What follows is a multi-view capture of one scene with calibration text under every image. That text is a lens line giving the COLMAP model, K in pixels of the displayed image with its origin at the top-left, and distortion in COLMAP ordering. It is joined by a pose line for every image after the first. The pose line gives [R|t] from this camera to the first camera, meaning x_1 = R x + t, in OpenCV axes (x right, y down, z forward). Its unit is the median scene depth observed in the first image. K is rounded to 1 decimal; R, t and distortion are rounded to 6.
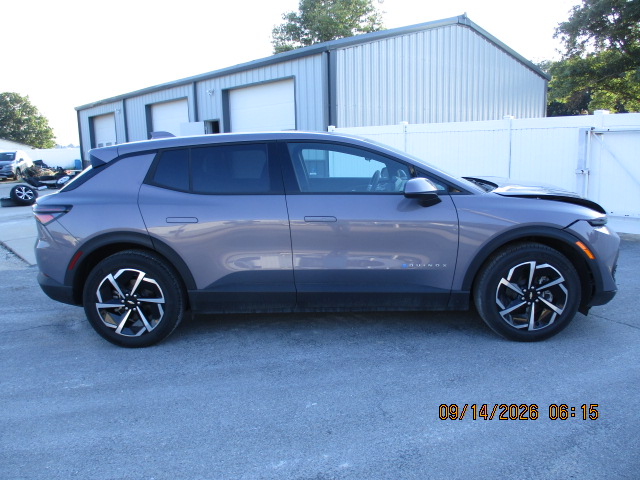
lens RADIAL K [[535.7, 0, 321.0], [0, 535.7, 242.2], [0, 0, 1]] dist [-0.061011, 0.018902]
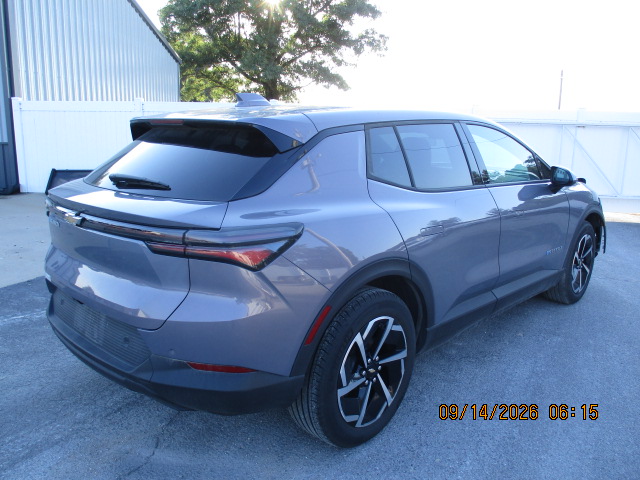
lens RADIAL K [[535.7, 0, 320.9], [0, 535.7, 240.8], [0, 0, 1]] dist [-0.061011, 0.018902]
pose [[0.687764, -0.119178, 0.716085, -0.829064], [0.099216, 0.992607, 0.069907, -0.086916], [-0.719122, 0.022968, 0.694504, 0.607334]]
